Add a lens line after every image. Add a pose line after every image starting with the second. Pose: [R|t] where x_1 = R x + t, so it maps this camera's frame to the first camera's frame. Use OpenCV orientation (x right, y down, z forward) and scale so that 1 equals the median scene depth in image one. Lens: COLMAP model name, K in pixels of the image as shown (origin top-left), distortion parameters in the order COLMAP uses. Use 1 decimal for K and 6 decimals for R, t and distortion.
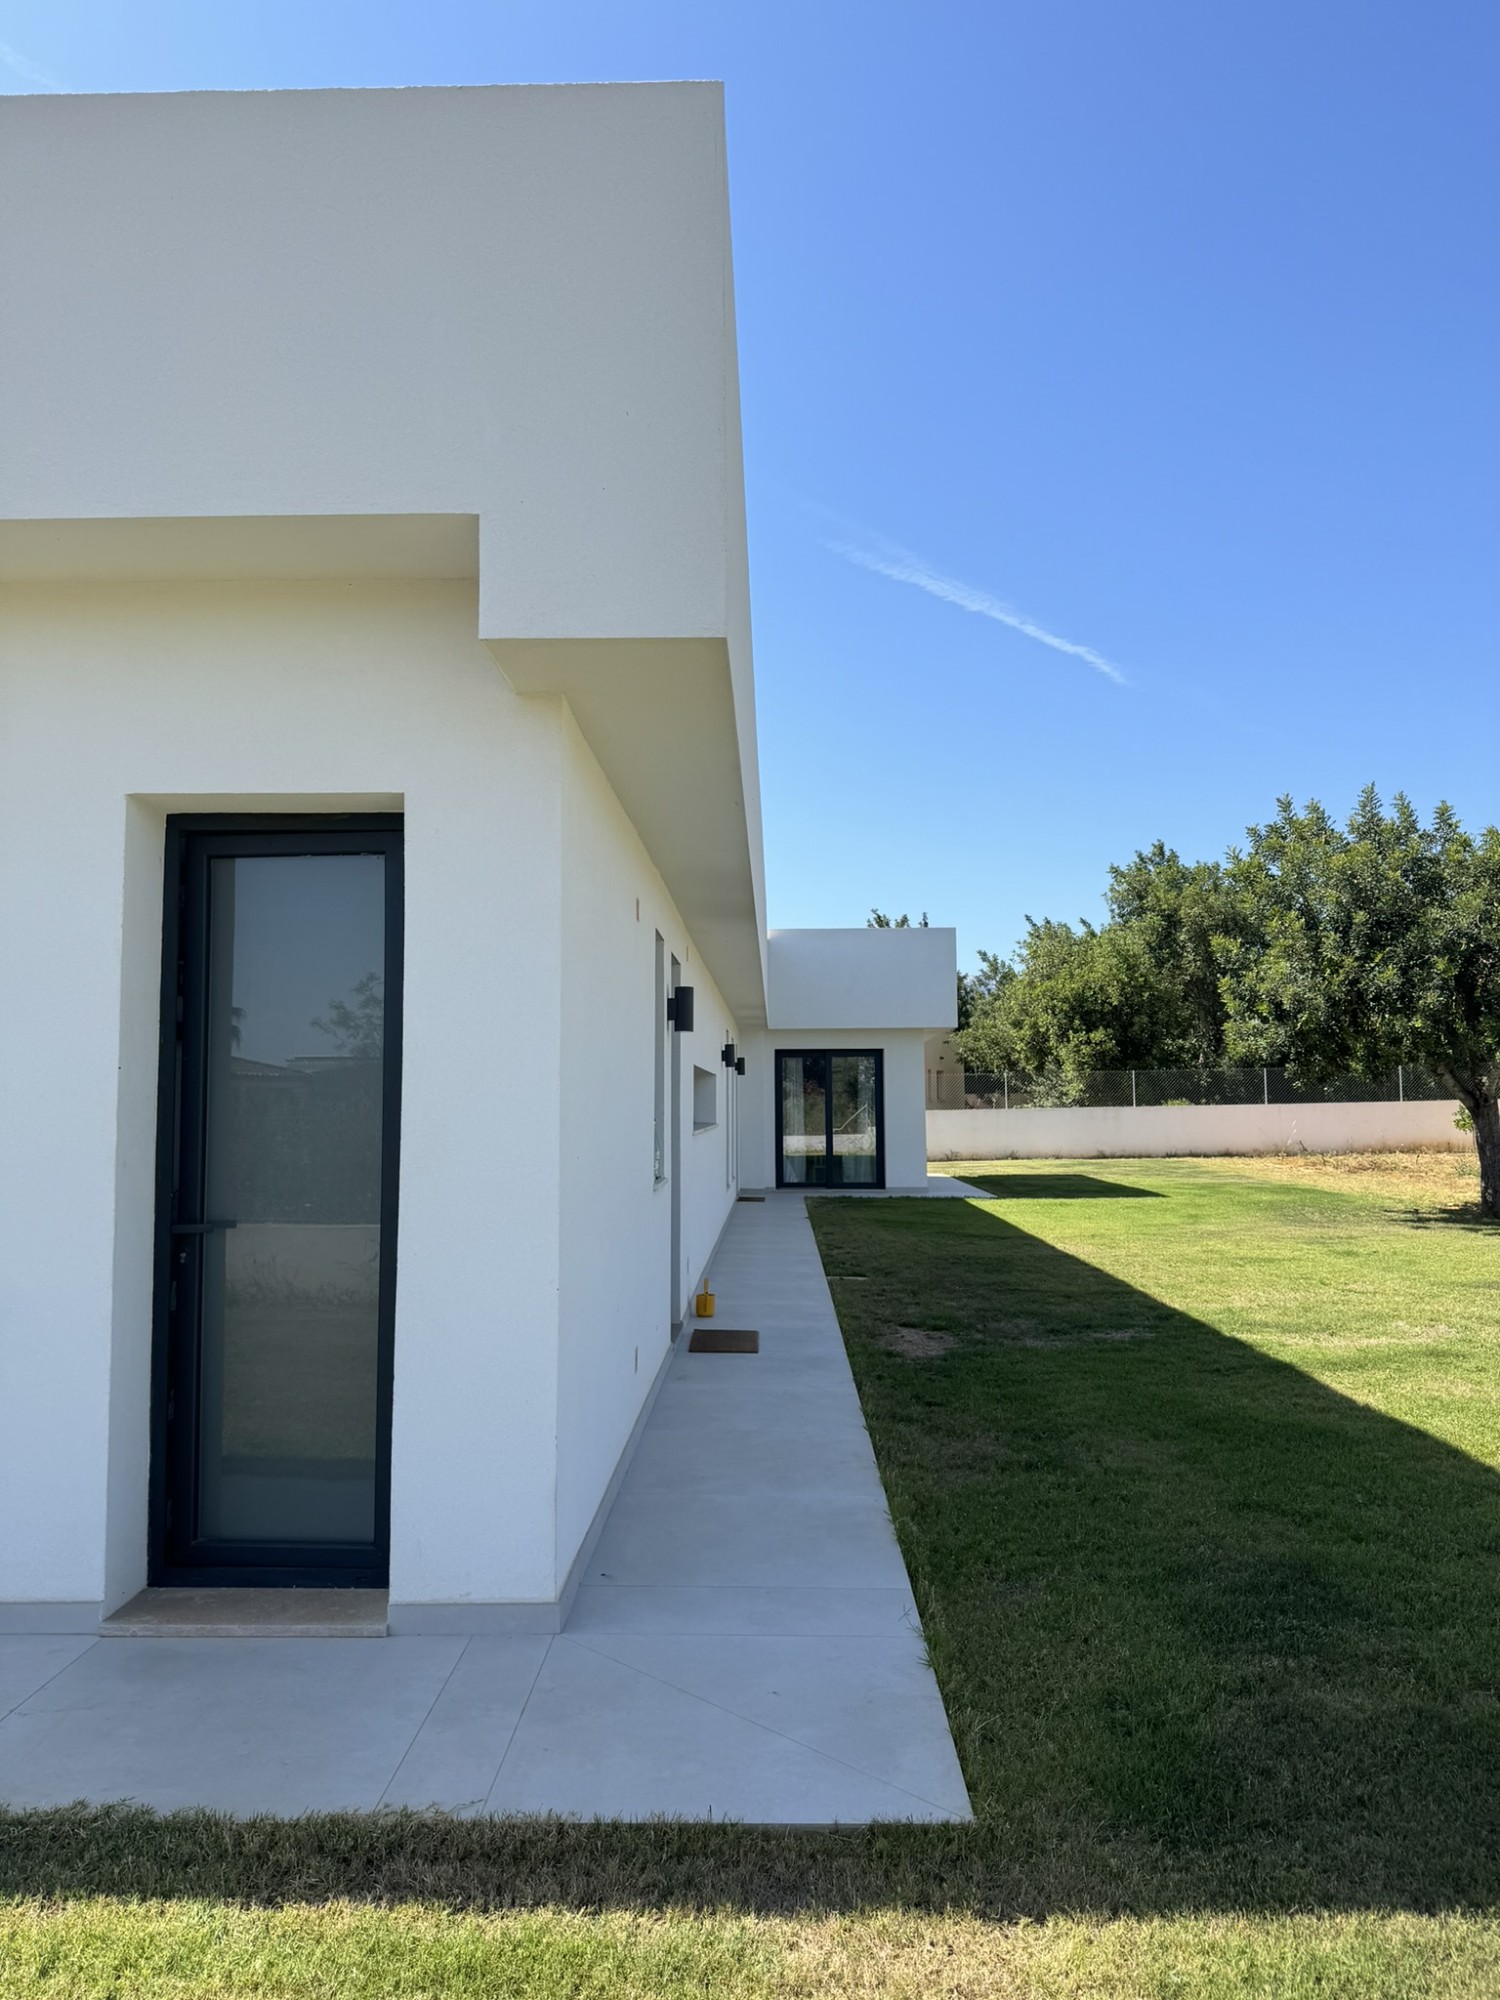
lens RADIAL K [[1408.5, 0, 756.8], [0, 1408.5, 999.5], [0, 0, 1]] dist [0.063927, -0.077133]
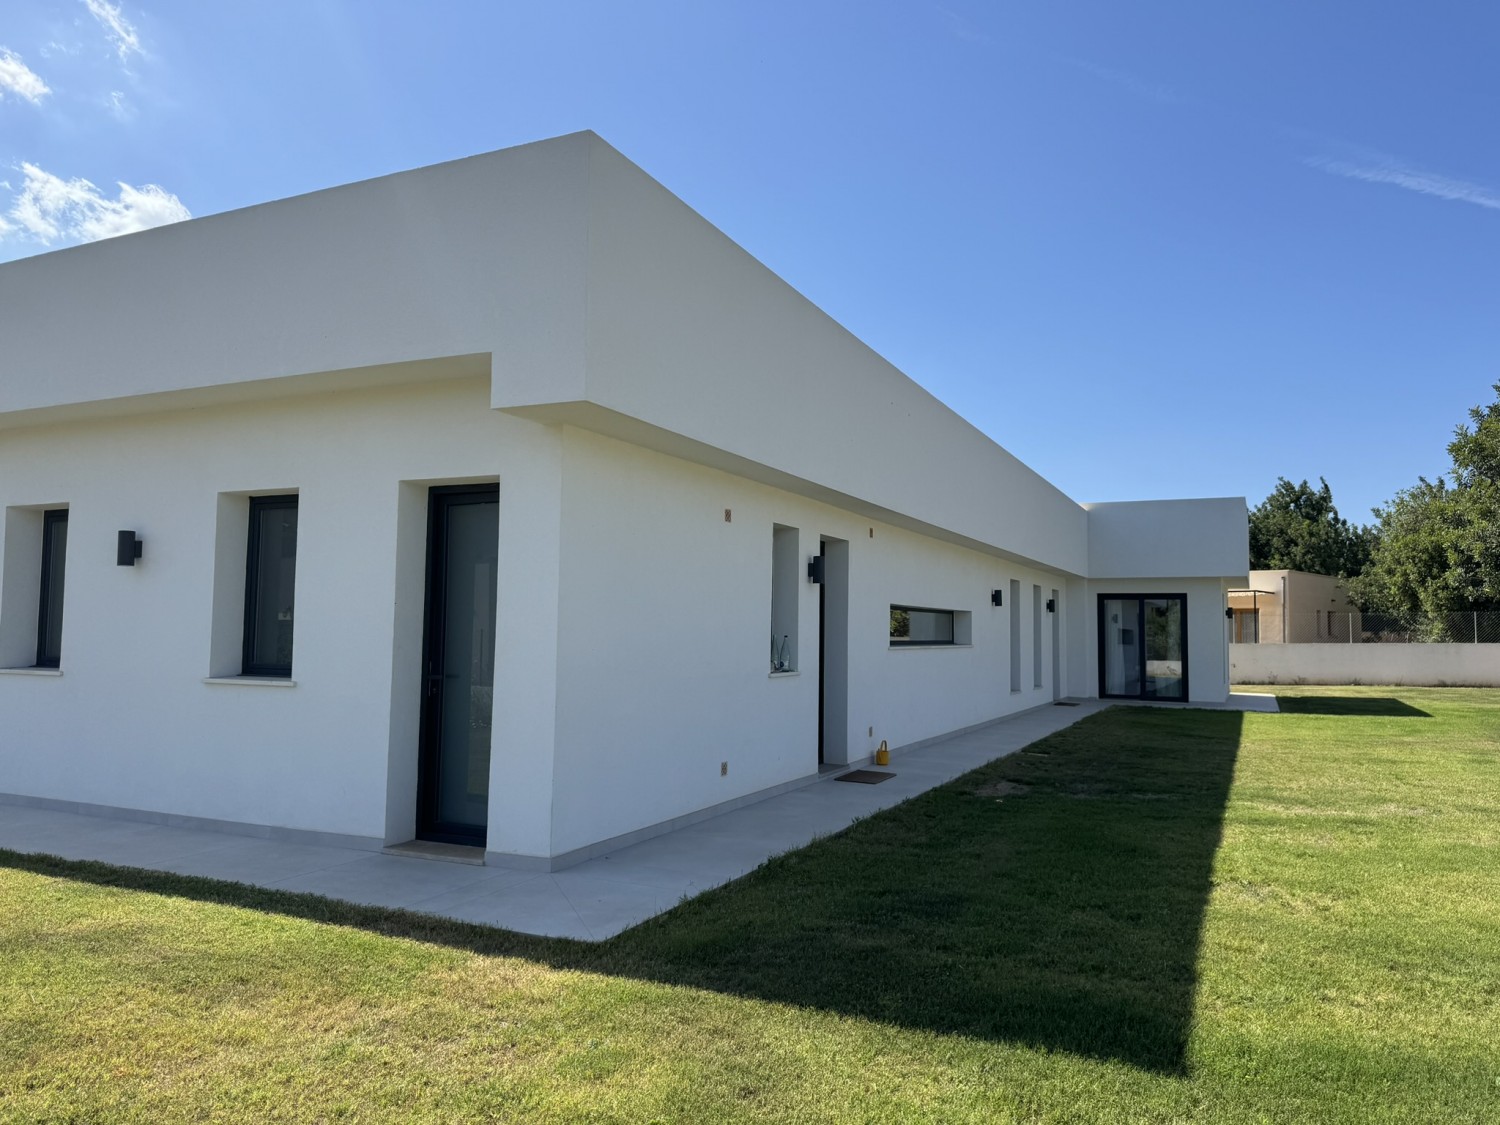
lens RADIAL K [[1056.3, 0, 752.1], [0, 1056.3, 557.3], [0, 0, 1]] dist [0.063927, -0.077133]
pose [[0.909479, -0.015445, -0.415464, 0.135719], [0.016033, 0.999869, -0.002074, -0.002474], [0.415441, -0.004775, 0.909607, -0.051887]]
